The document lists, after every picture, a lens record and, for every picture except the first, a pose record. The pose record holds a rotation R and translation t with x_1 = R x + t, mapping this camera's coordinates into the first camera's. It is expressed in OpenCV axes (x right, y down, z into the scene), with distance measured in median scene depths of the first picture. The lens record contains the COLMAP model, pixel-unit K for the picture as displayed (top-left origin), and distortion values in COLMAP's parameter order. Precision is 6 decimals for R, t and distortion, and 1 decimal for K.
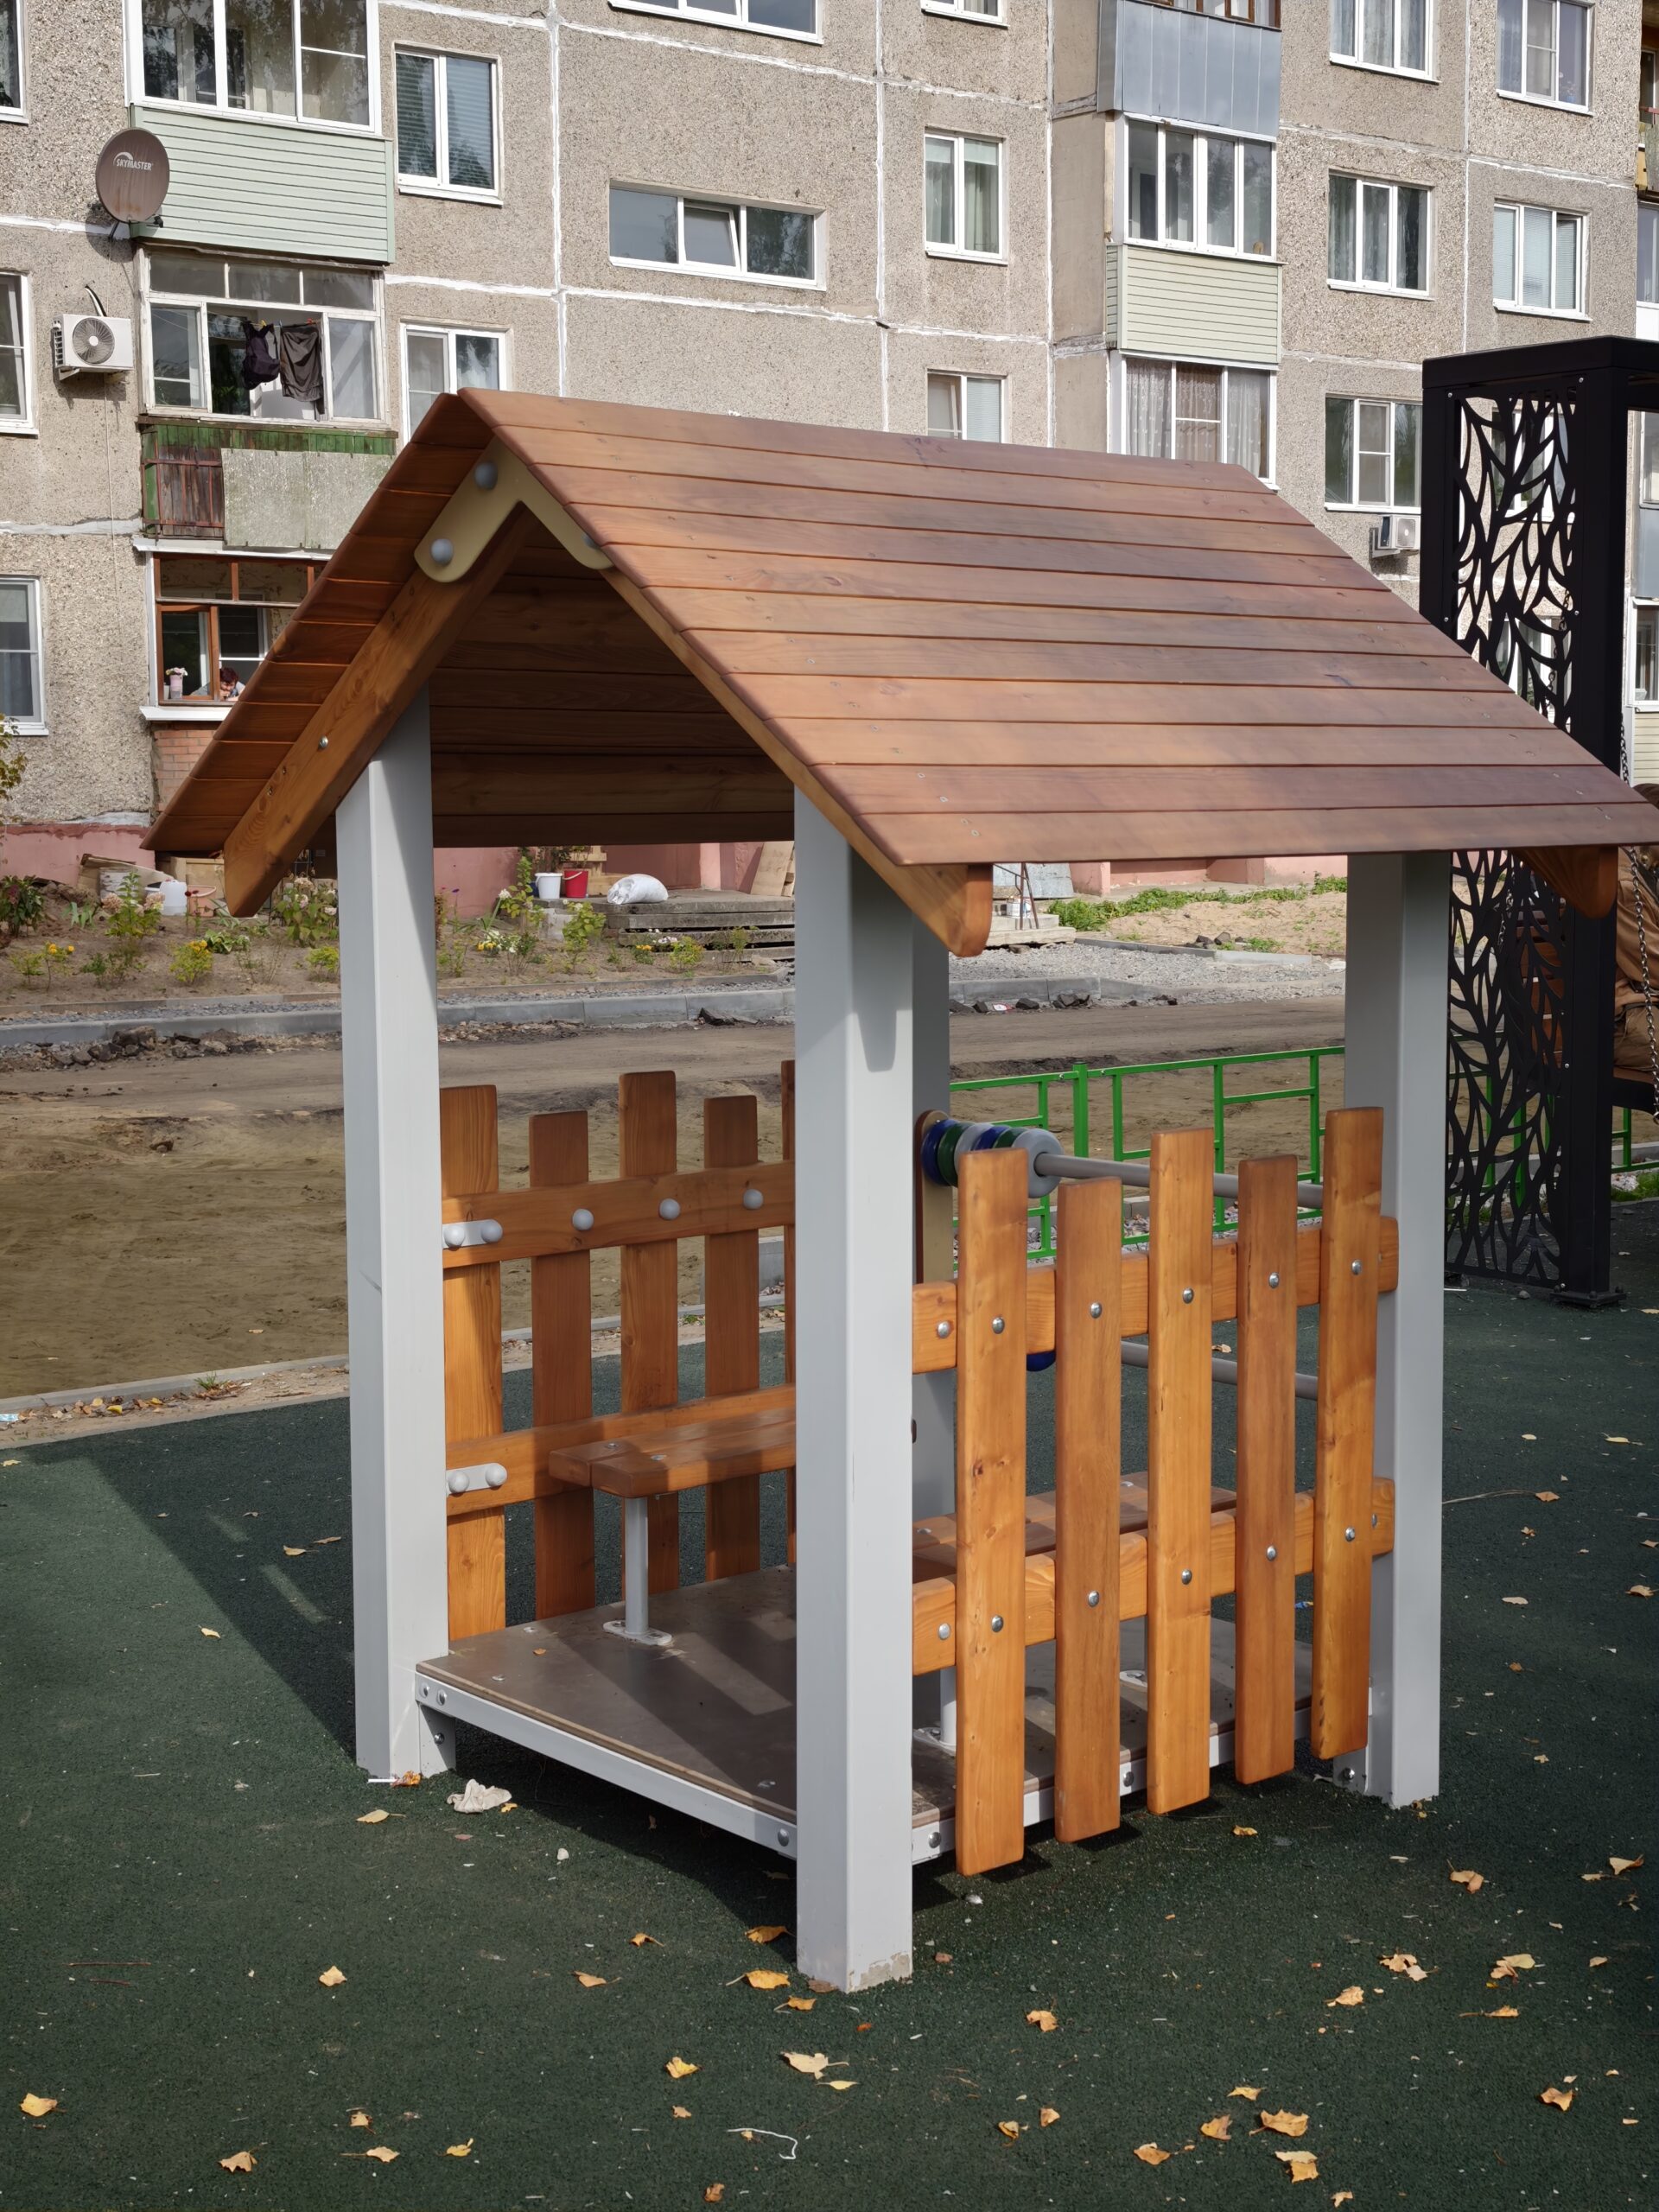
lens RADIAL K [[3006.0, 0, 829.5], [0, 3006.0, 1106.0], [0, 0, 1]] dist [0.204666, -0.875332]
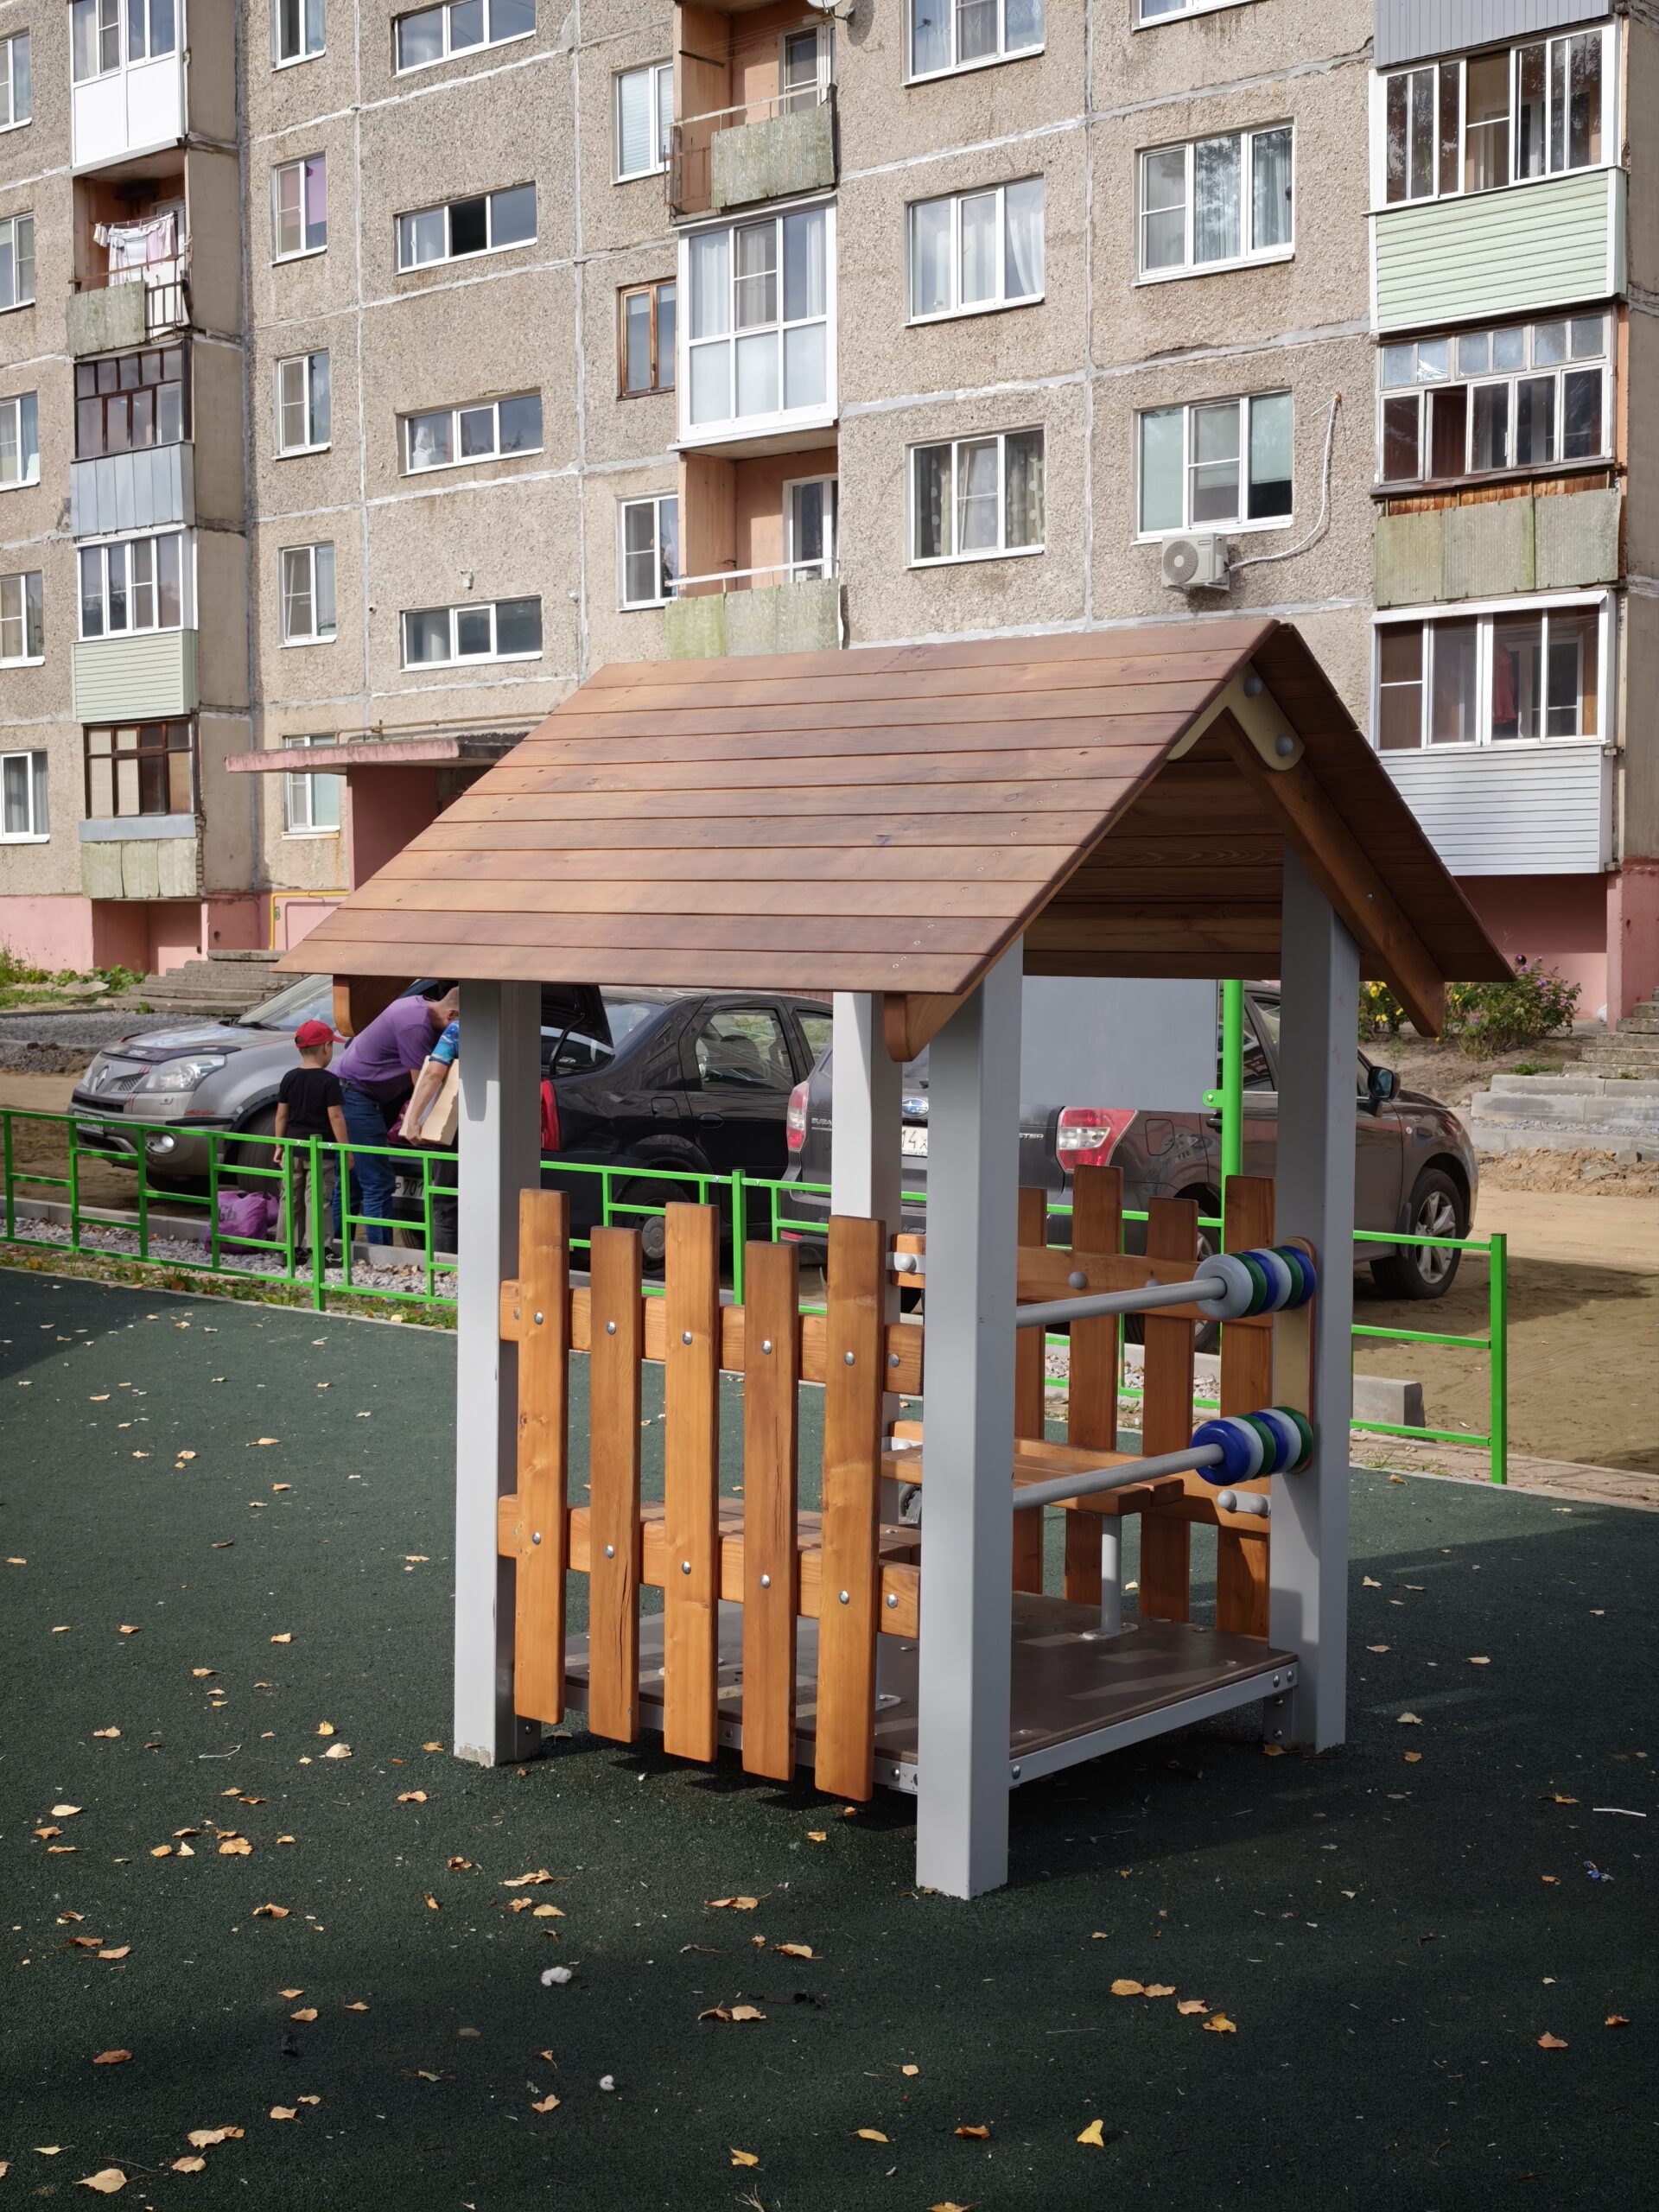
lens RADIAL K [[3006.0, 0, 829.5], [0, 3006.0, 1106.0], [0, 0, 1]] dist [0.204666, -0.875332]
pose [[0.153987, 0.066615, -0.985825, 0.602098], [-0.113206, 0.992344, 0.049373, -0.044773], [0.981566, 0.103998, 0.160349, 0.380275]]
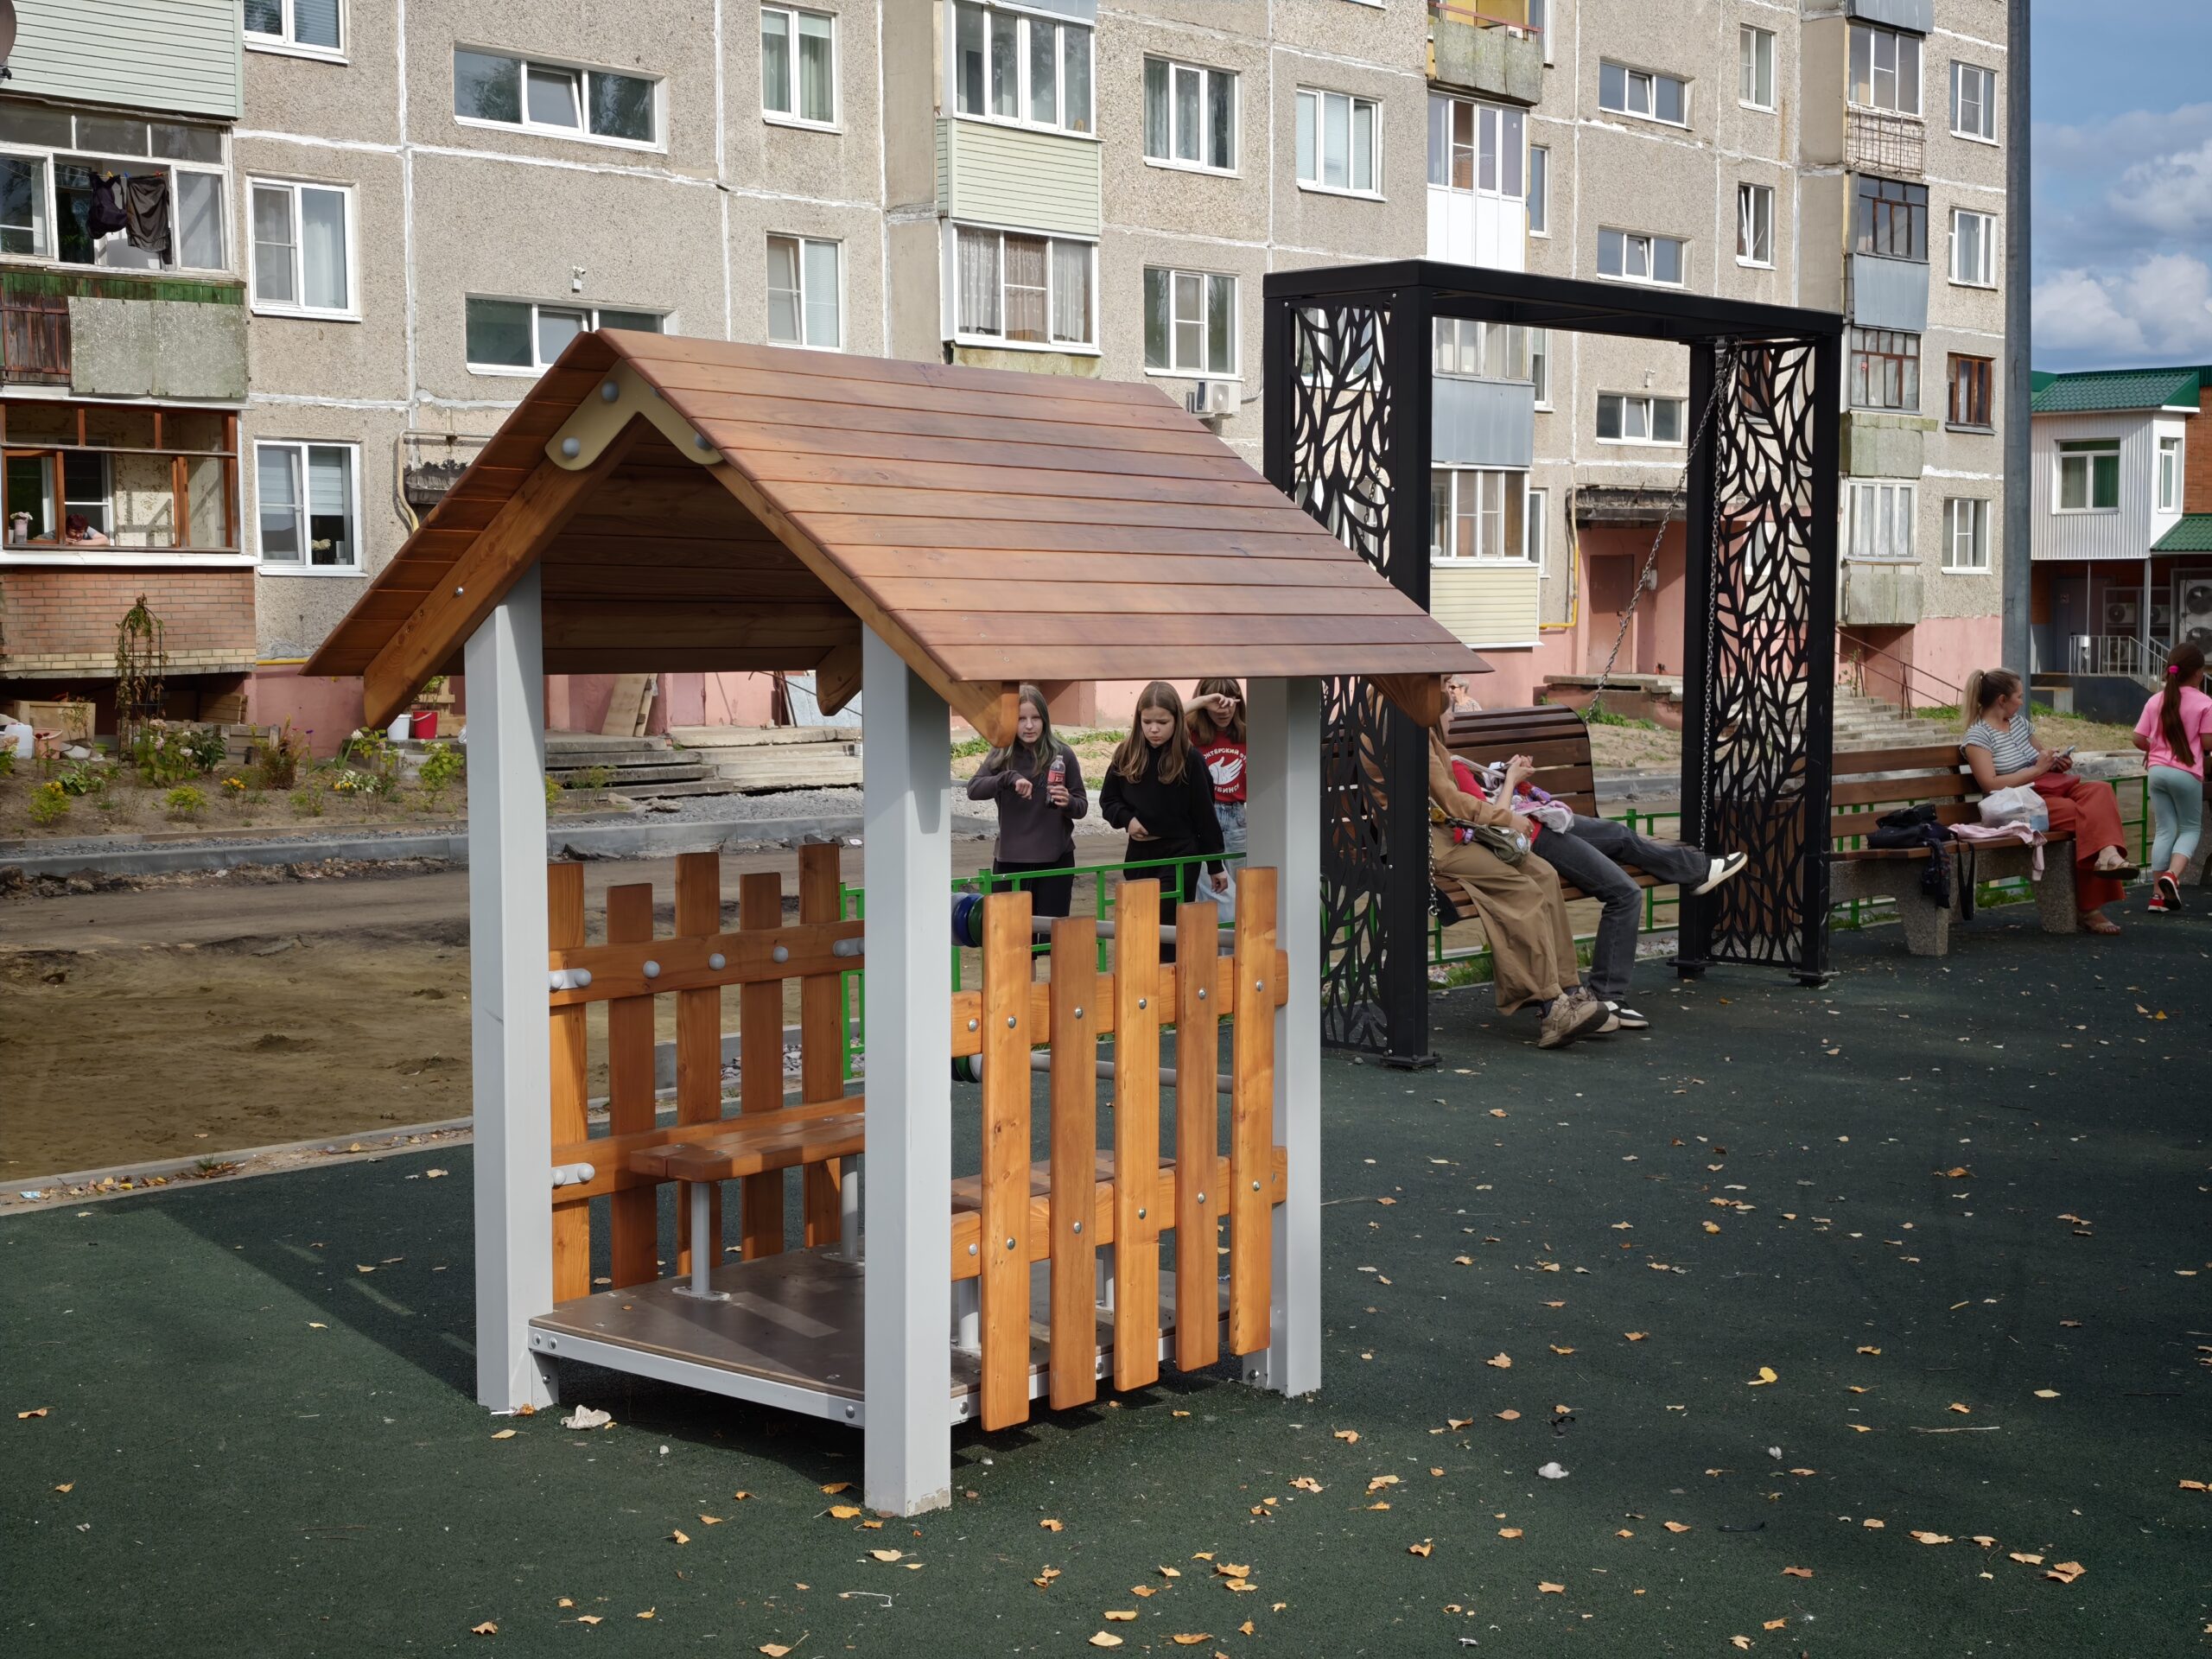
lens RADIAL K [[3006.0, 0, 1112.7], [0, 3006.0, 883.9], [0, 0, 1]] dist [0.204666, -0.875332]
pose [[0.988193, -0.010632, 0.152844, -0.045001], [0.014081, 0.999670, -0.021495, 0.017121], [-0.152565, 0.023393, 0.988017, -0.149531]]
